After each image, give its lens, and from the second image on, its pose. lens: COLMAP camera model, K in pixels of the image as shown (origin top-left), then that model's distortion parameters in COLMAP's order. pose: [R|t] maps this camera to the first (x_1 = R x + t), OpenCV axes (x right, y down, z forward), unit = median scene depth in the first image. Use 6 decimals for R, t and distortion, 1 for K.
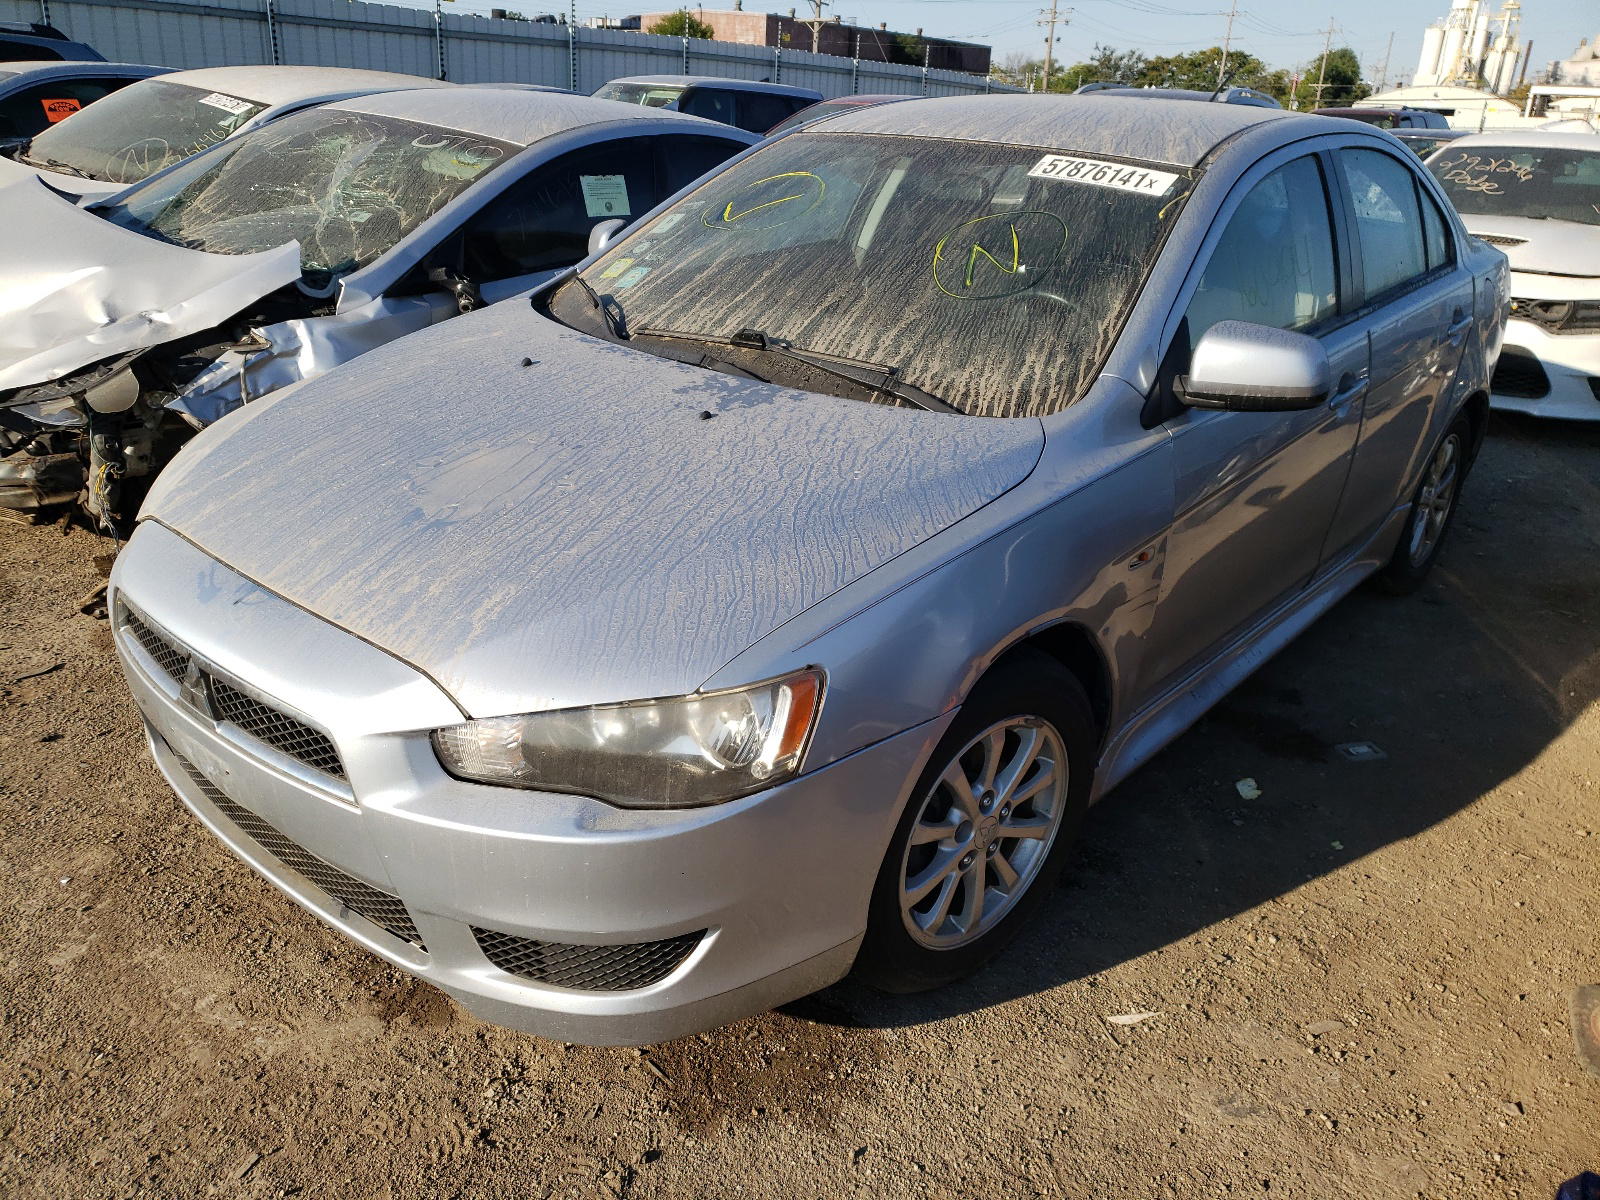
lens RADIAL K [[1207.0, 0, 799.9], [0, 1207.0, 601.0], [0, 0, 1]] dist [0.000219, -0.001378]
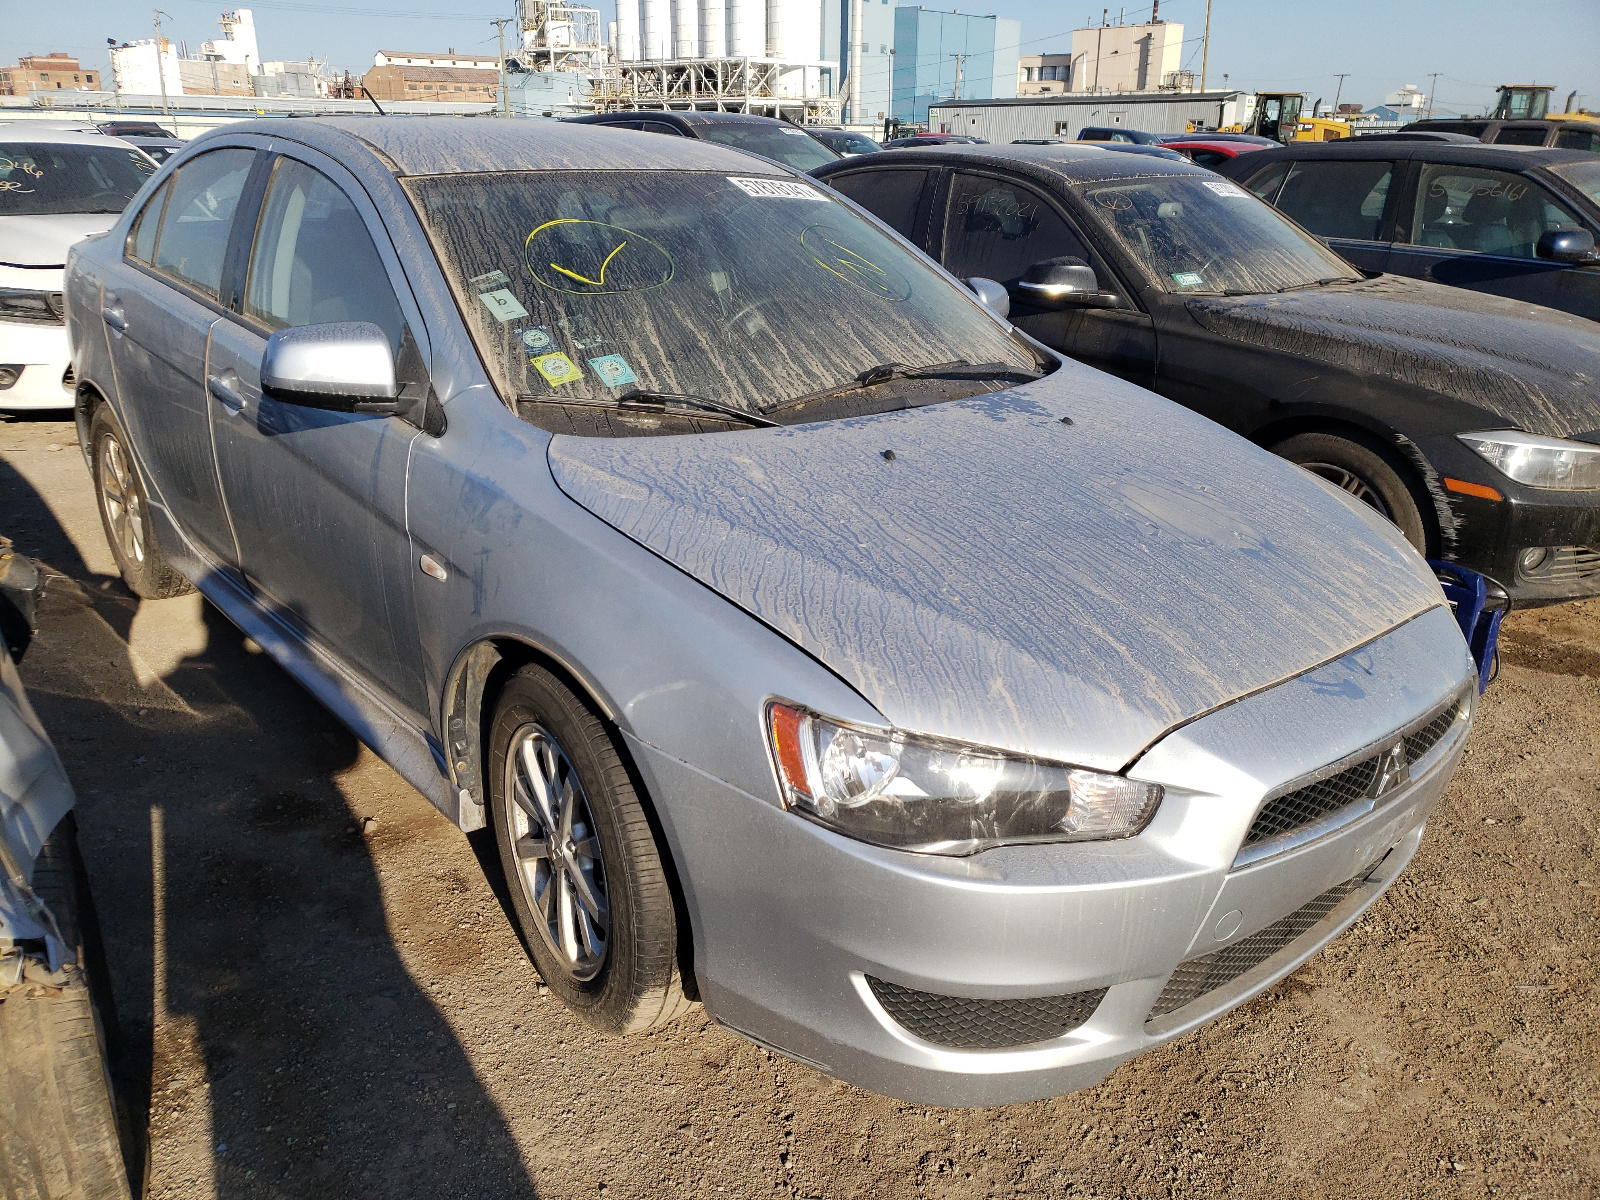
lens RADIAL K [[1184.2, 0, 800.0], [0, 1184.2, 599.7], [0, 0, 1]] dist [0.001454, 0.000117]
pose [[0.185894, -0.404291, 0.895540, -0.957759], [0.380745, 0.869856, 0.313662, -0.366085], [-0.905802, 0.282664, 0.315633, 0.748145]]
